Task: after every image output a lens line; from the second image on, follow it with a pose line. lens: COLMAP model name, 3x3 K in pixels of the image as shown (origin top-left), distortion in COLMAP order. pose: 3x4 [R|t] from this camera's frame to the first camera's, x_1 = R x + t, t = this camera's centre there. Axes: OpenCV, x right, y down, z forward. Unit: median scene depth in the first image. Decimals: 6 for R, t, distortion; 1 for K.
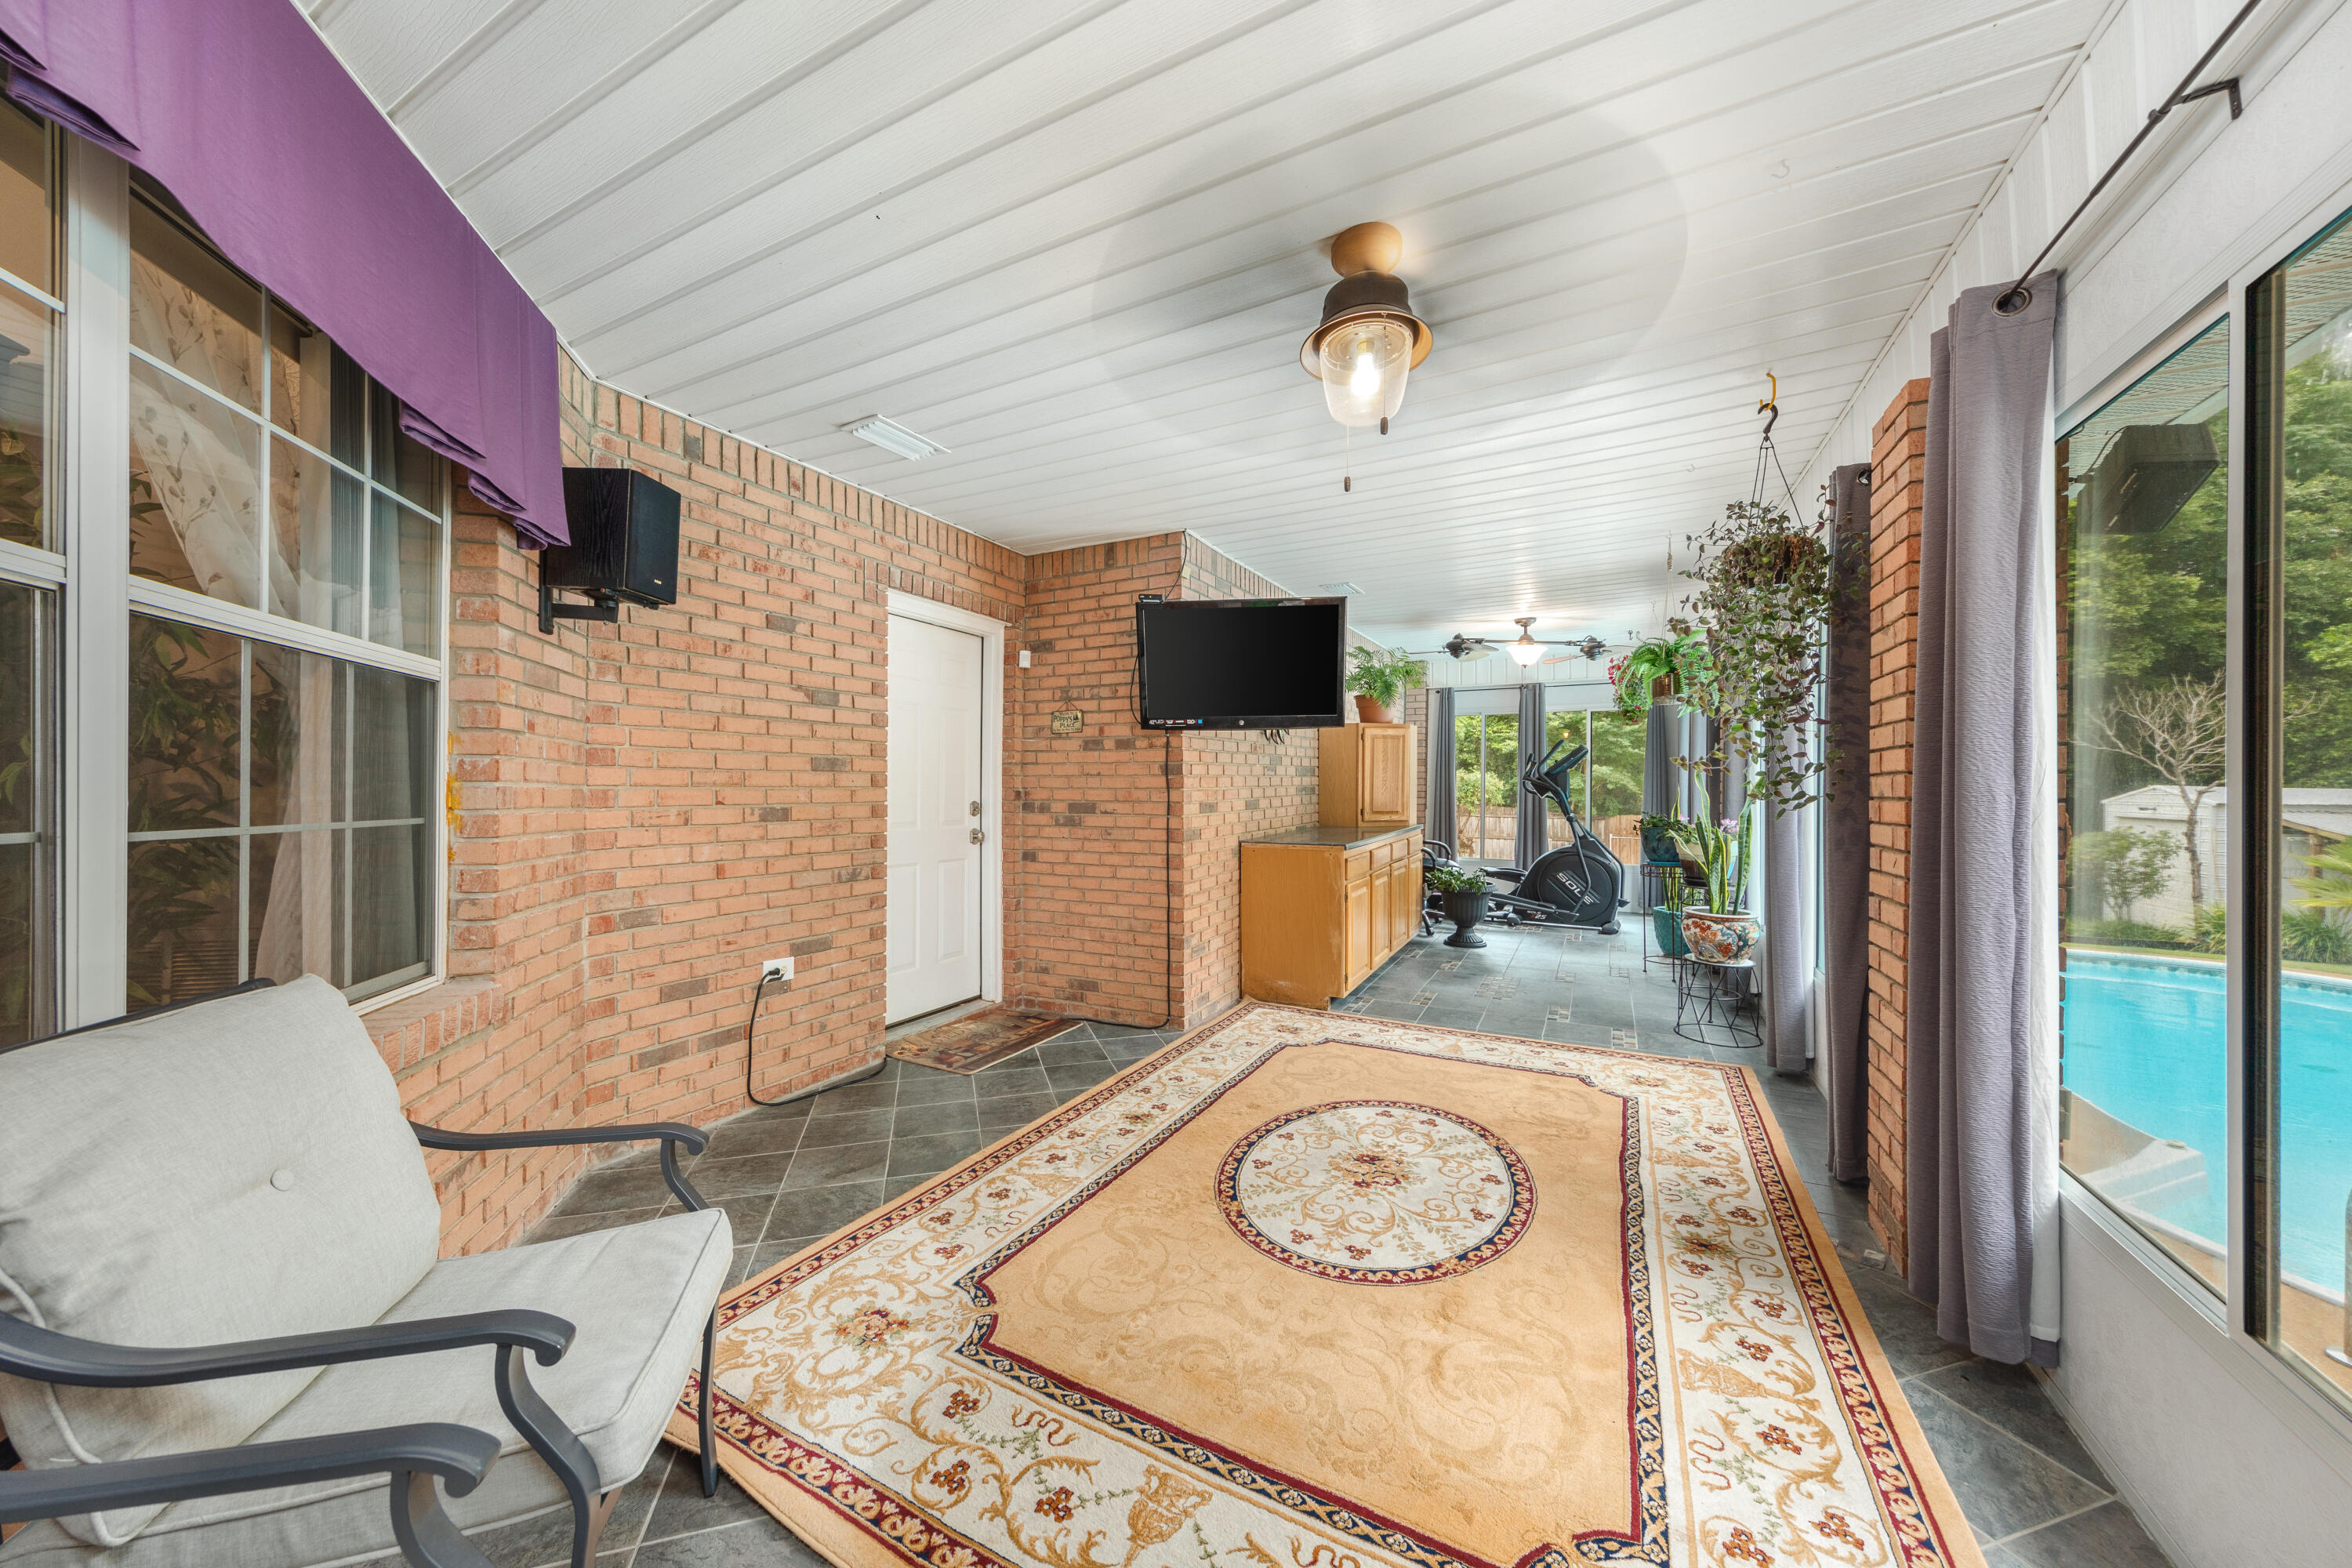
lens RADIAL K [[811.6, 0, 1174.3], [0, 811.6, 783.6], [0, 0, 1]] dist [-0.001562, -0.000061]
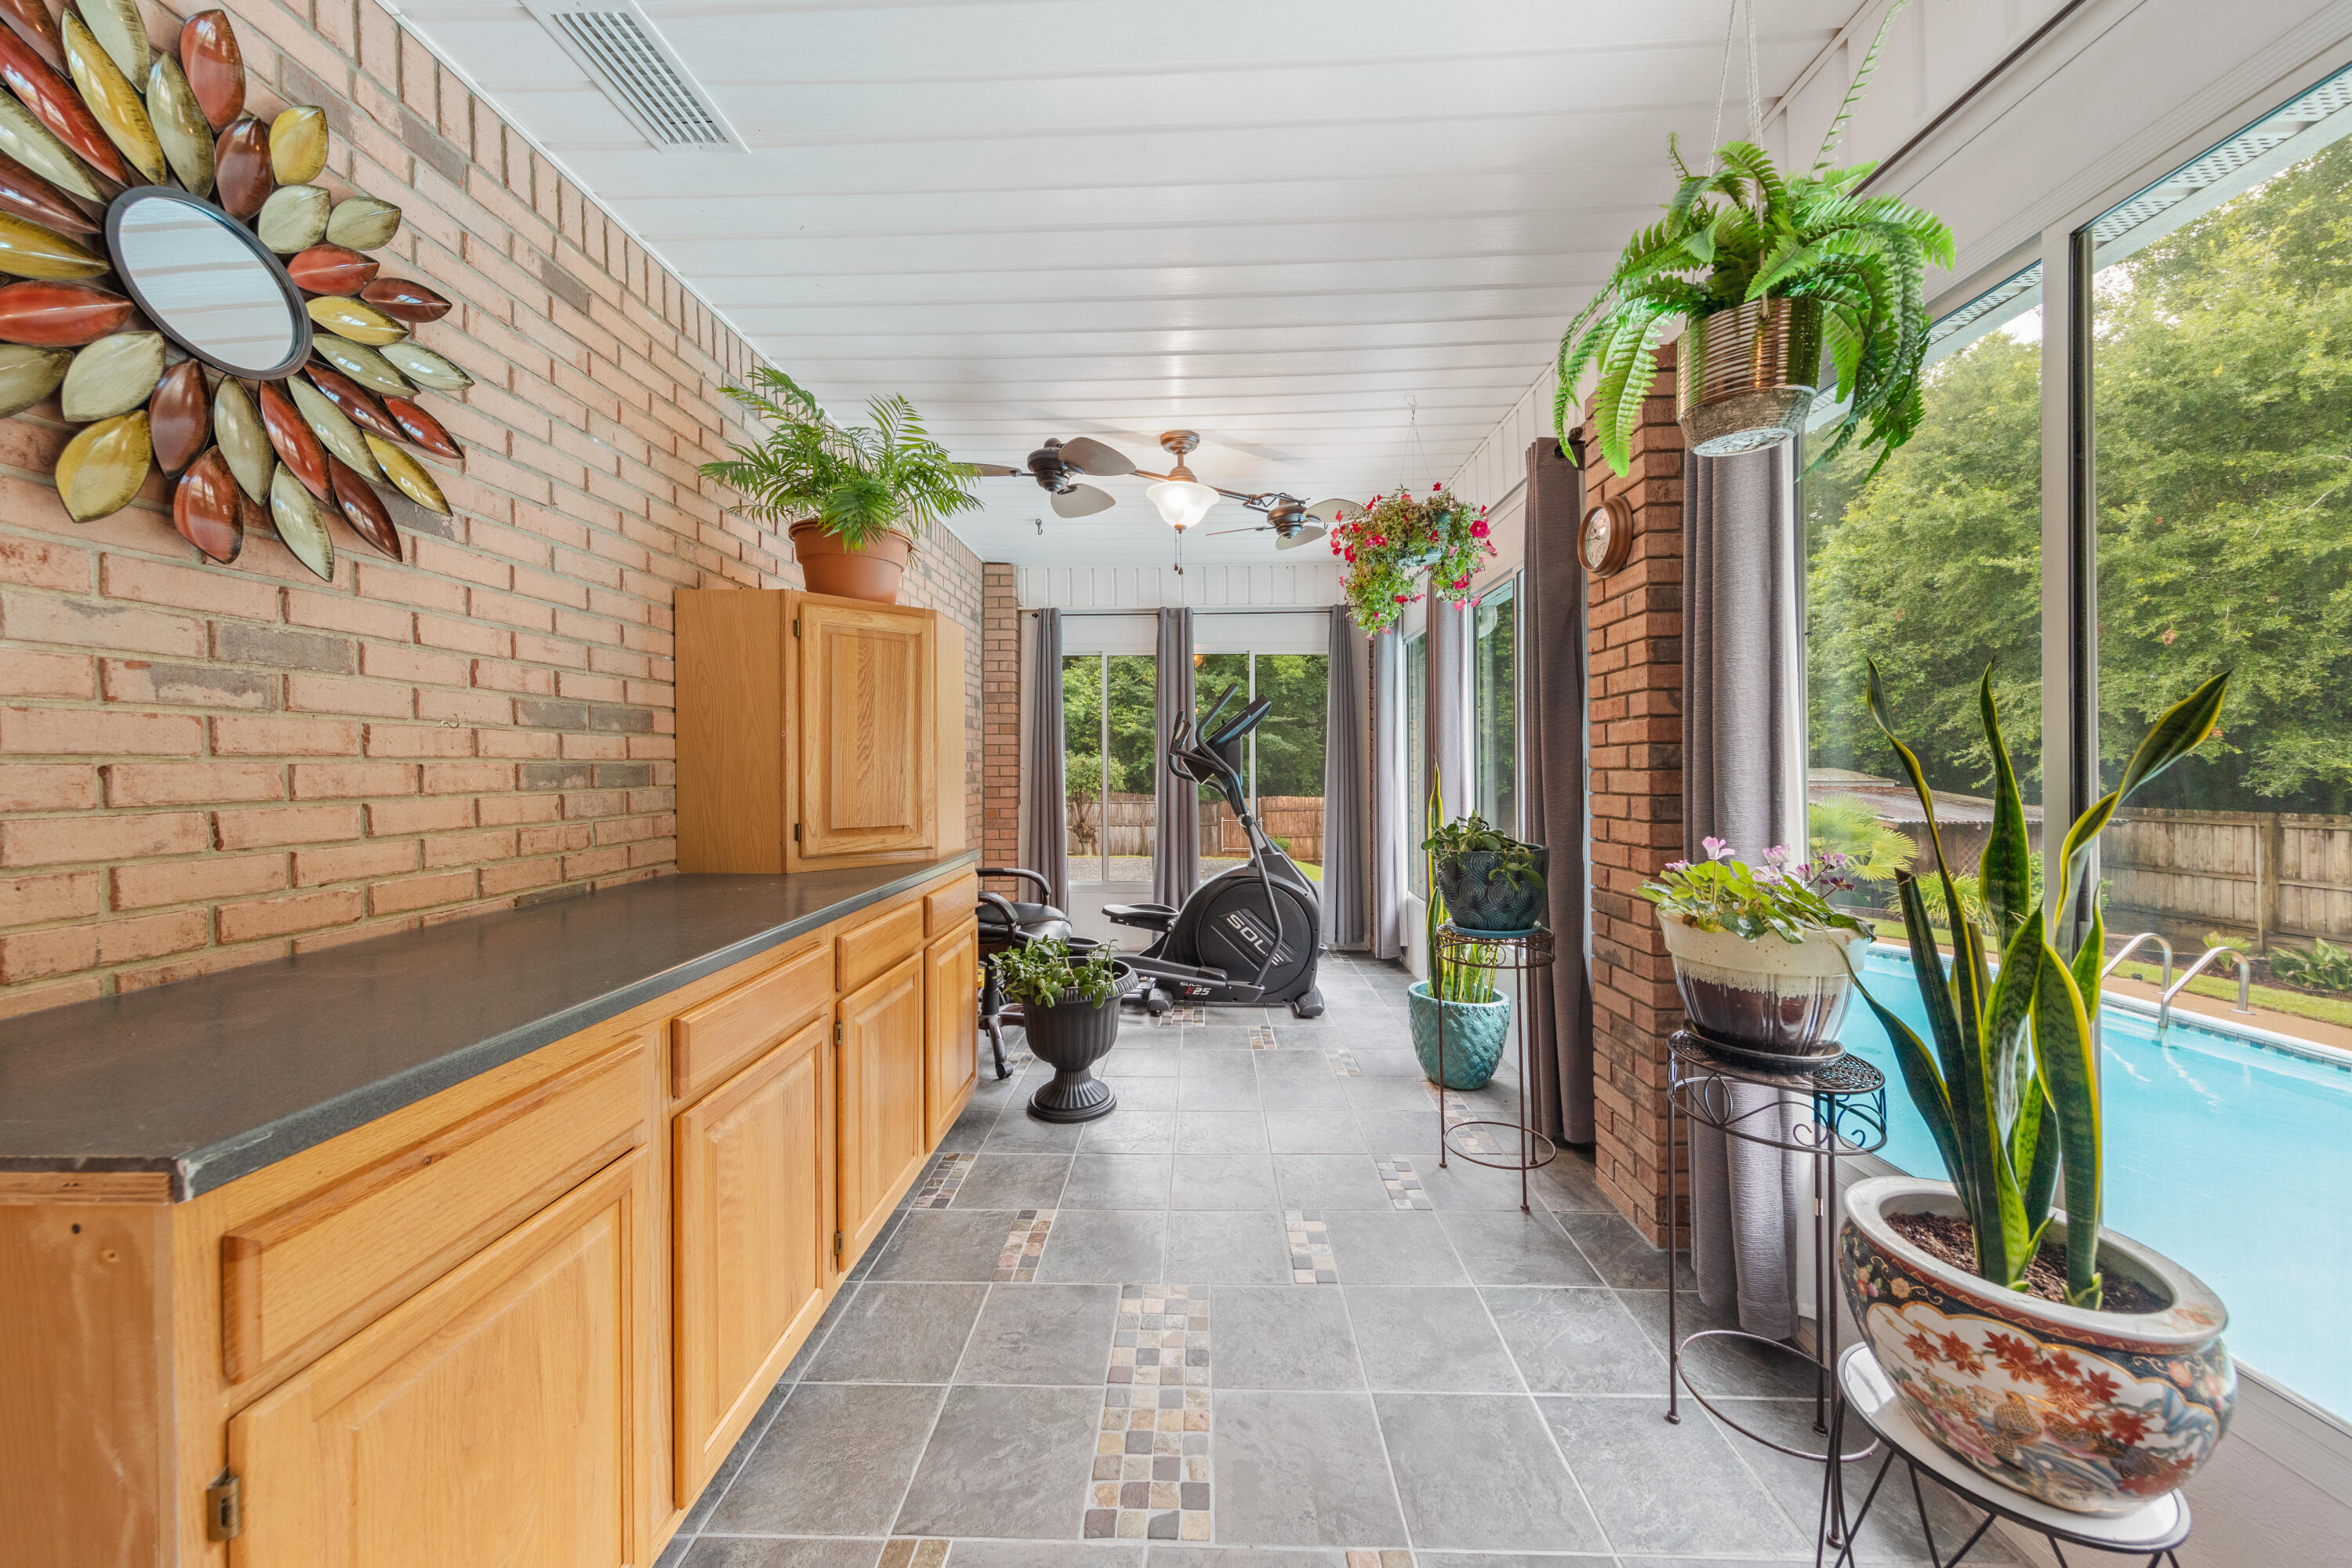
lens RADIAL K [[811.6, 0, 1175.6], [0, 811.6, 771.1], [0, 0, 1]] dist [-0.001562, -0.000061]
pose [[0.900406, -0.009321, 0.434950, 0.198163], [0.009018, 0.999956, 0.002760, 0.006839], [-0.434956, 0.001437, 0.900450, 0.519871]]
